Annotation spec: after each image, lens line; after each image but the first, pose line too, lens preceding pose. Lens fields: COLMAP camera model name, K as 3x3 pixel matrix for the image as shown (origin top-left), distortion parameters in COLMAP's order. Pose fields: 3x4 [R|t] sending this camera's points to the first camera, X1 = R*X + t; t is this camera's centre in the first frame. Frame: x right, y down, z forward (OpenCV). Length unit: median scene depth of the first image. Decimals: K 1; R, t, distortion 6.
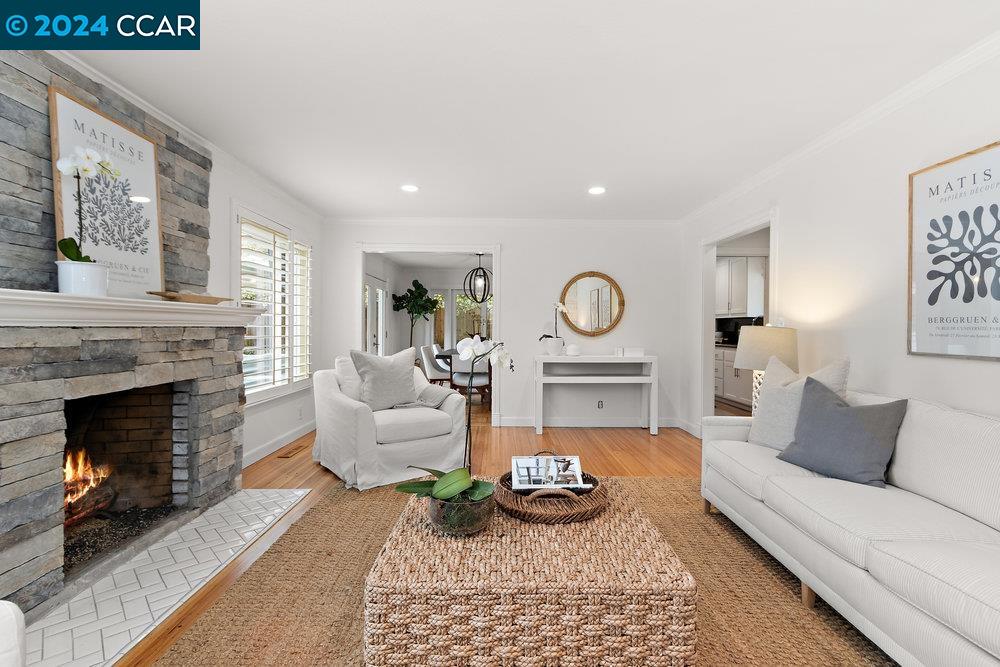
lens RADIAL K [[464.8, 0, 500.7], [0, 464.8, 330.1], [0, 0, 1]] dist [0.007678, -0.000411]
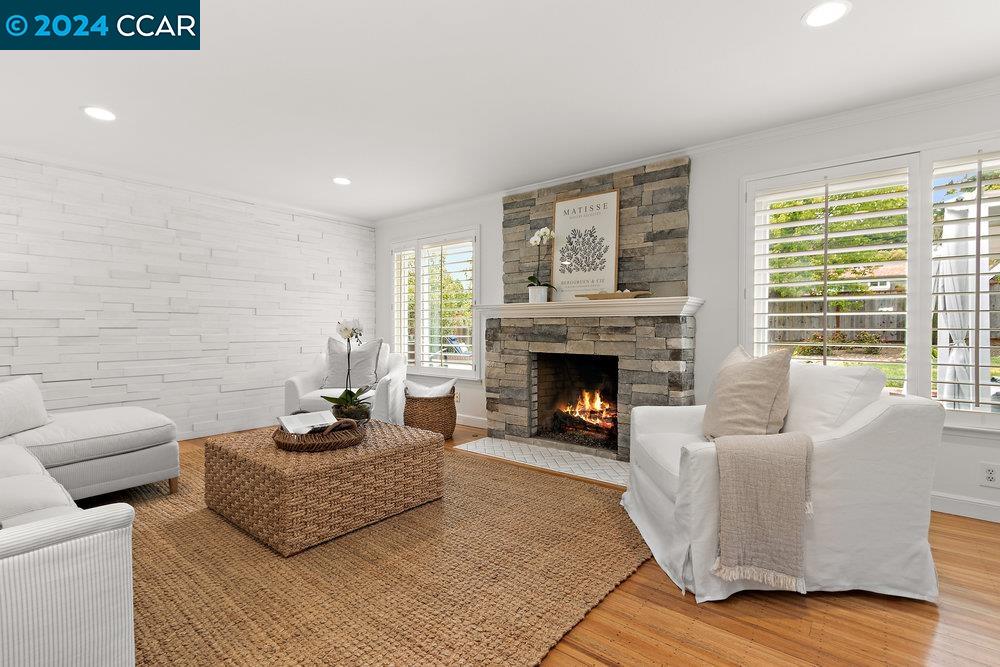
lens RADIAL K [[460.5, 0, 503.5], [0, 460.5, 327.3], [0, 0, 1]] dist [0.002130, -0.000042]
pose [[-0.621657, -0.001137, -0.783289, 0.580302], [-0.007204, 0.999965, 0.004267, 0.019642], [0.783257, 0.008295, -0.621643, 1.580613]]
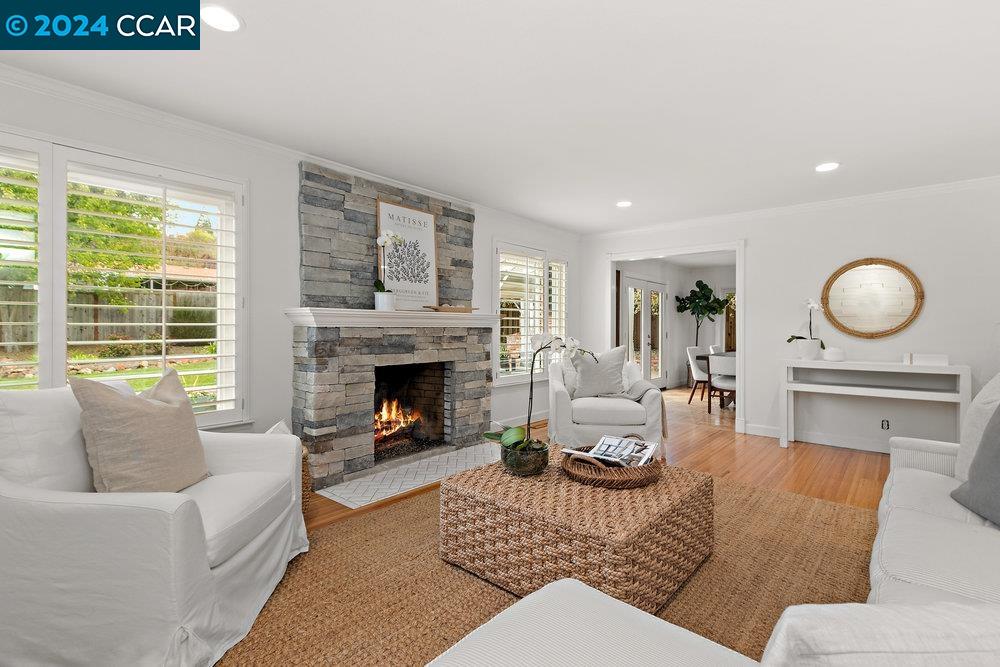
lens RADIAL K [[460.5, 0, 503.5], [0, 460.5, 327.3], [0, 0, 1]] dist [0.002130, -0.000042]
pose [[0.757390, -0.004018, -0.652950, 0.473523], [-0.002720, 0.999953, -0.009309, 0.006167], [0.652957, 0.008827, 0.757343, -0.048837]]
